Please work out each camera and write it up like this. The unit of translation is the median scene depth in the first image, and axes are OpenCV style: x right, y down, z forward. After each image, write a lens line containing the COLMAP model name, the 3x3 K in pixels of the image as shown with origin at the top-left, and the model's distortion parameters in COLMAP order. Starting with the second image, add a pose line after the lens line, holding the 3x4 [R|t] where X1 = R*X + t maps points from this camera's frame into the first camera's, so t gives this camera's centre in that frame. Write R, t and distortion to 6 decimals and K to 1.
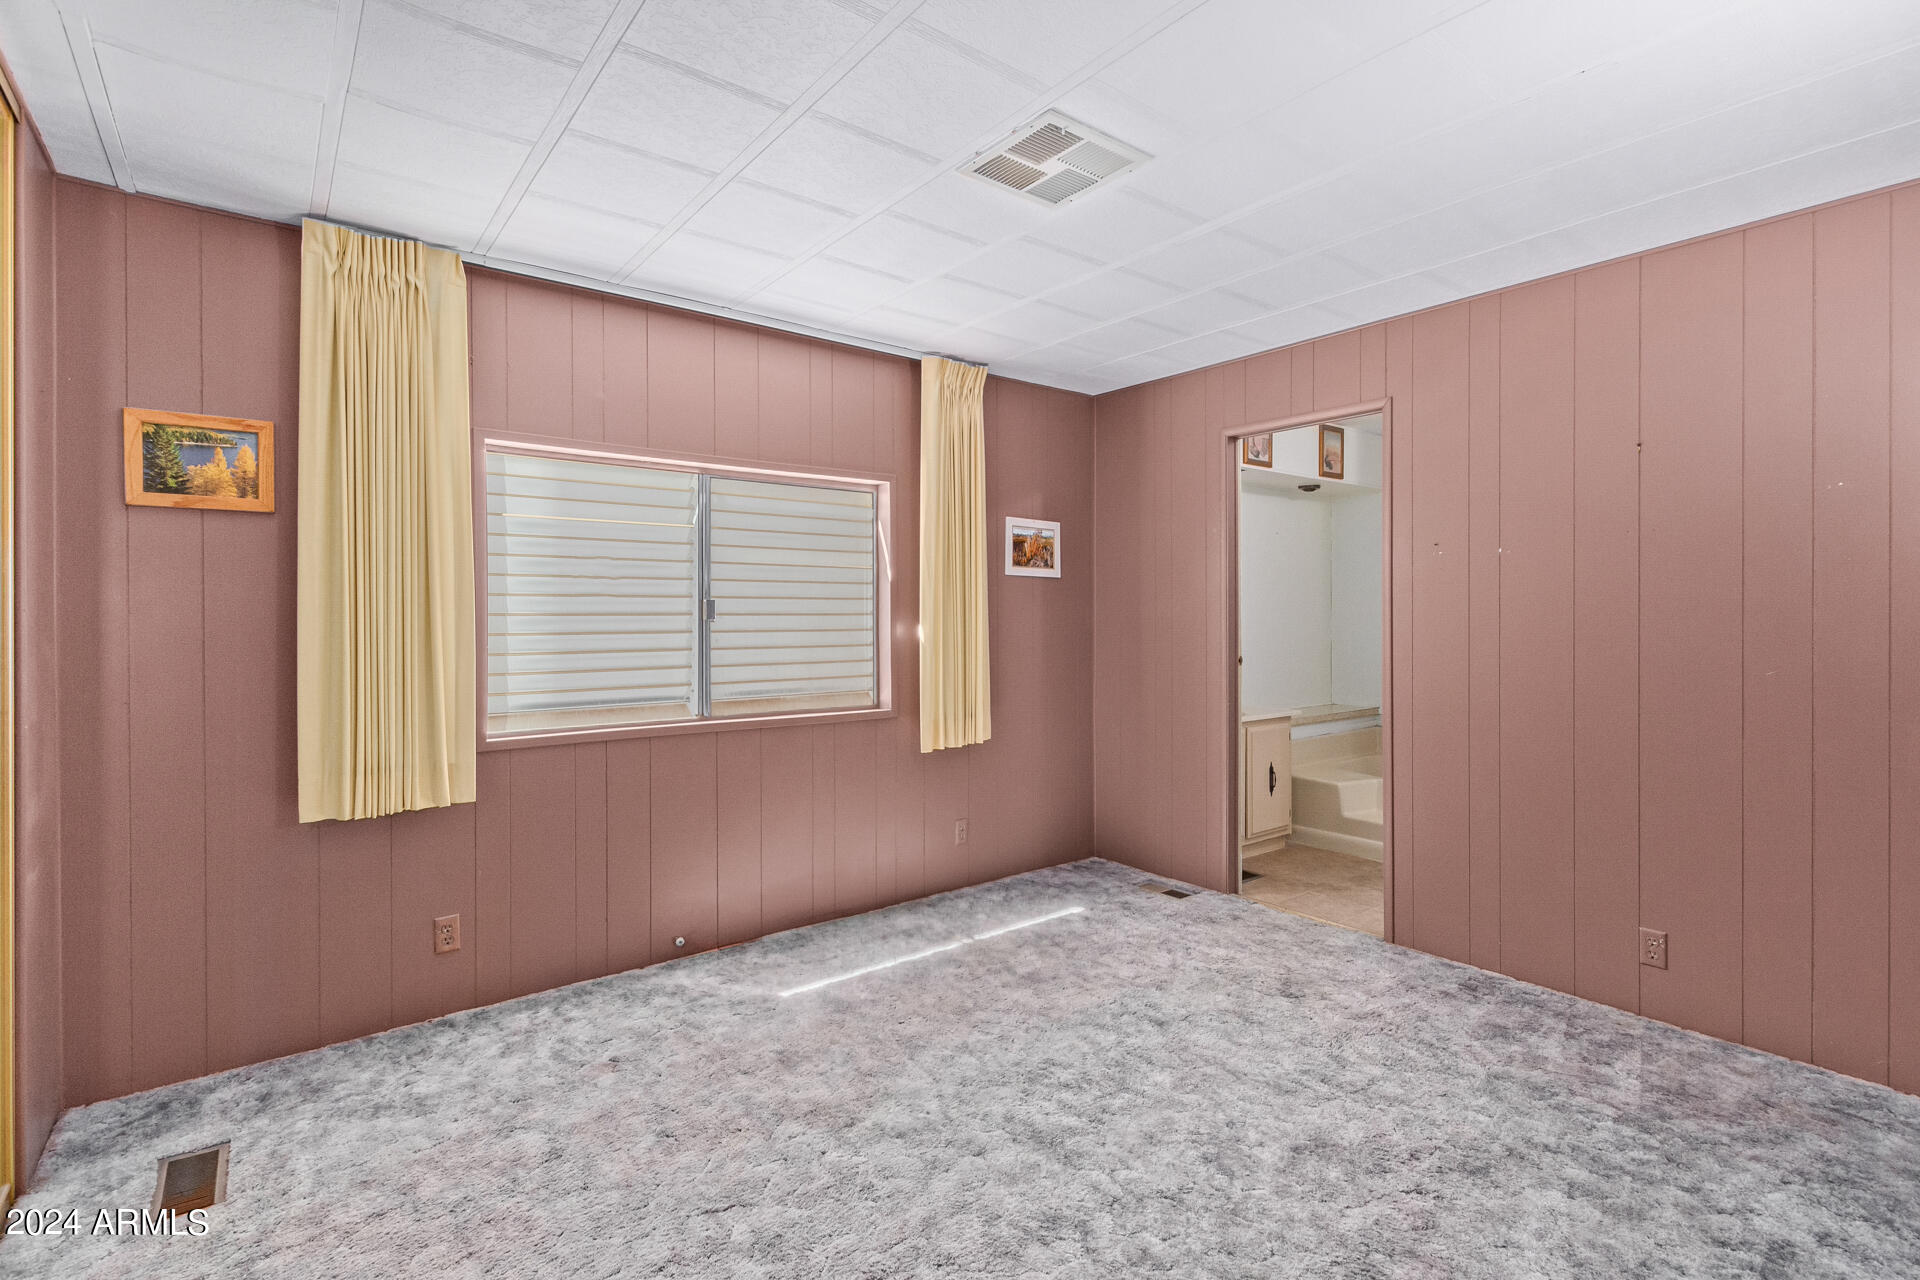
lens RADIAL K [[903.1, 0, 960.8], [0, 903.1, 616.9], [0, 0, 1]] dist [0.001680, -0.000554]
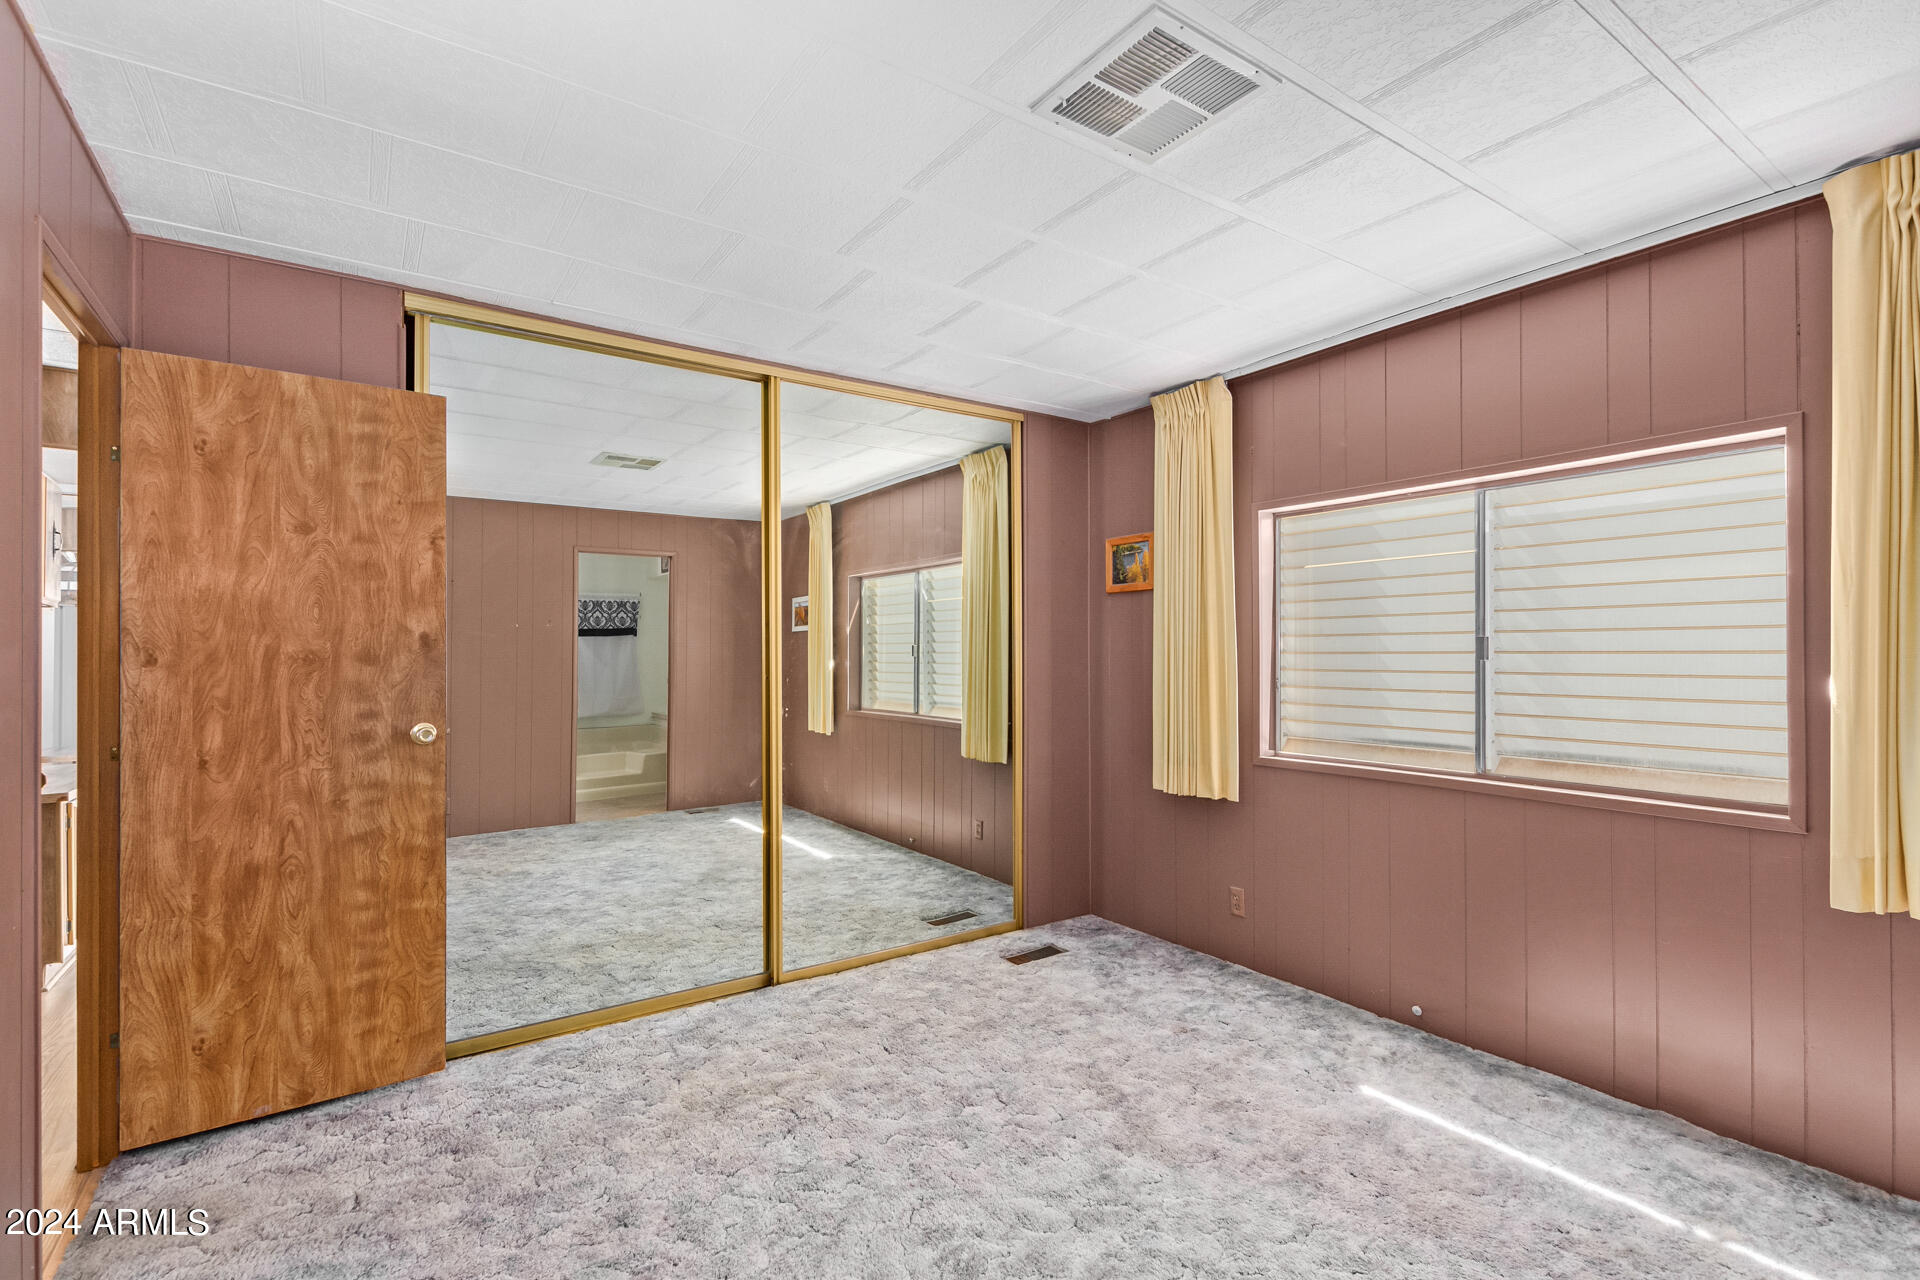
lens RADIAL K [[868.5, 0, 981.4], [0, 868.5, 648.5], [0, 0, 1]] dist [0.004974, -0.000025]
pose [[-0.045714, -0.005064, -0.998942, 0.680287], [-0.003278, 0.999983, -0.004919, -0.002605], [0.998949, 0.003050, -0.045730, 0.683780]]
